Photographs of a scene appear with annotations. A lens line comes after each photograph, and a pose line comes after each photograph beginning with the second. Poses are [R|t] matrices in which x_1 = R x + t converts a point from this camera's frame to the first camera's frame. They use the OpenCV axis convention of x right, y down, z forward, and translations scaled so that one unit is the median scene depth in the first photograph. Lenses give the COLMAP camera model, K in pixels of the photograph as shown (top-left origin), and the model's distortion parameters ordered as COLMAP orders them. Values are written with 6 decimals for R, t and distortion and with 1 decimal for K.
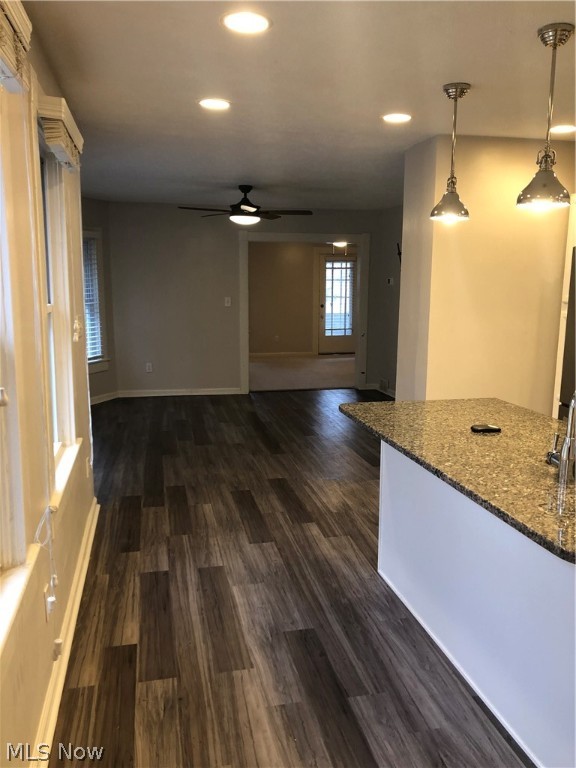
lens RADIAL K [[629.2, 0, 289.2], [0, 629.2, 379.3], [0, 0, 1]] dist [0.021215, -0.008705]
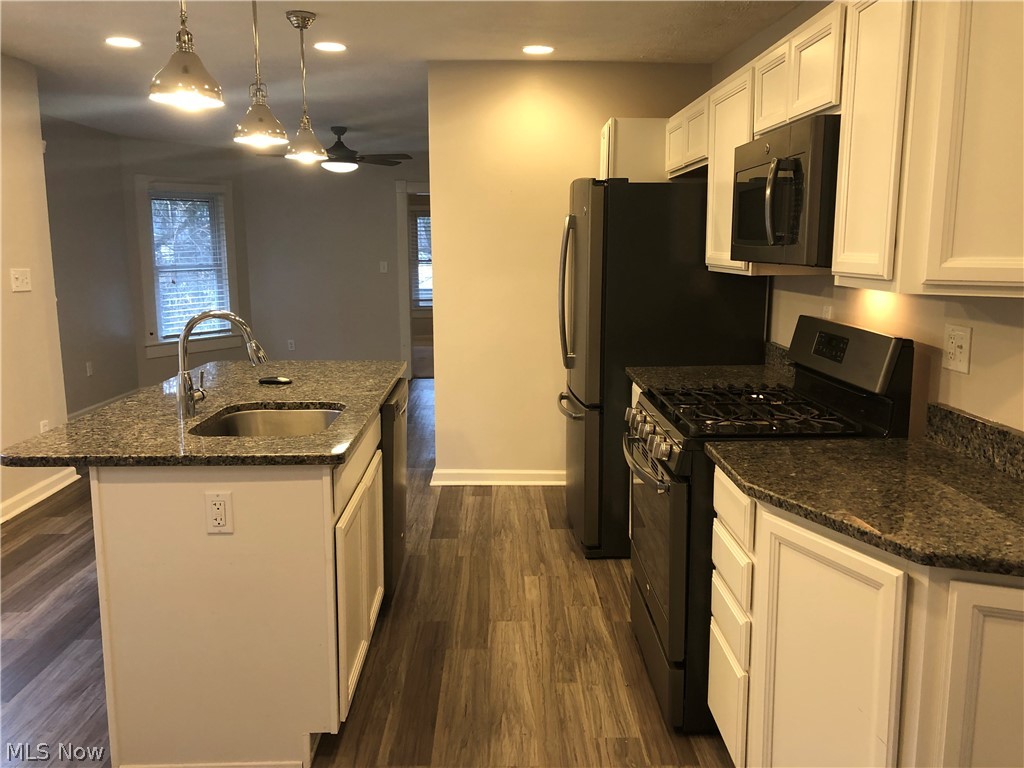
lens RADIAL K [[839.0, 0, 509.6], [0, 839.0, 381.8], [0, 0, 1]] dist [0.021215, -0.008705]
pose [[0.980629, 0.024879, -0.194287, 1.016881], [-0.025116, 0.999684, 0.001244, 0.078411], [0.194256, 0.003660, 0.980944, -0.175840]]
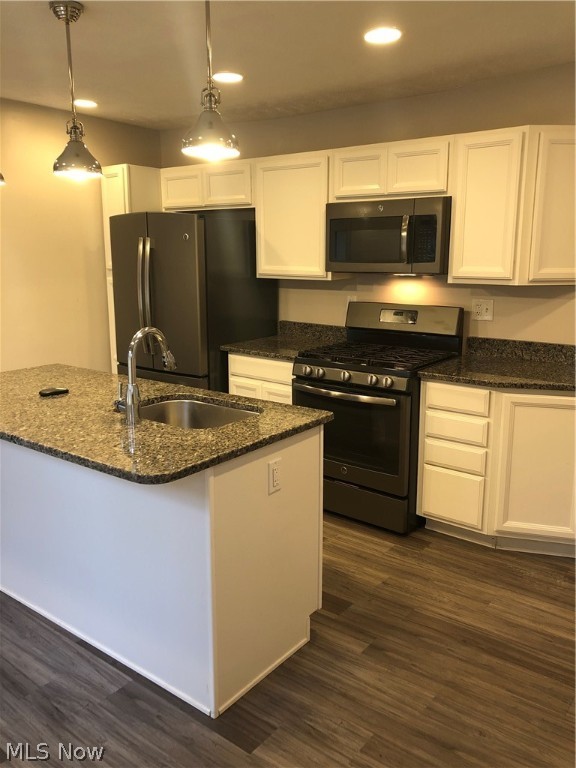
lens RADIAL K [[629.2, 0, 288.4], [0, 629.2, 378.6], [0, 0, 1]] dist [0.021215, -0.008705]
pose [[0.773397, -0.135285, 0.619318, -0.030844], [0.111039, 0.990769, 0.077761, 0.022479], [-0.624121, 0.008628, 0.781280, -0.049089]]
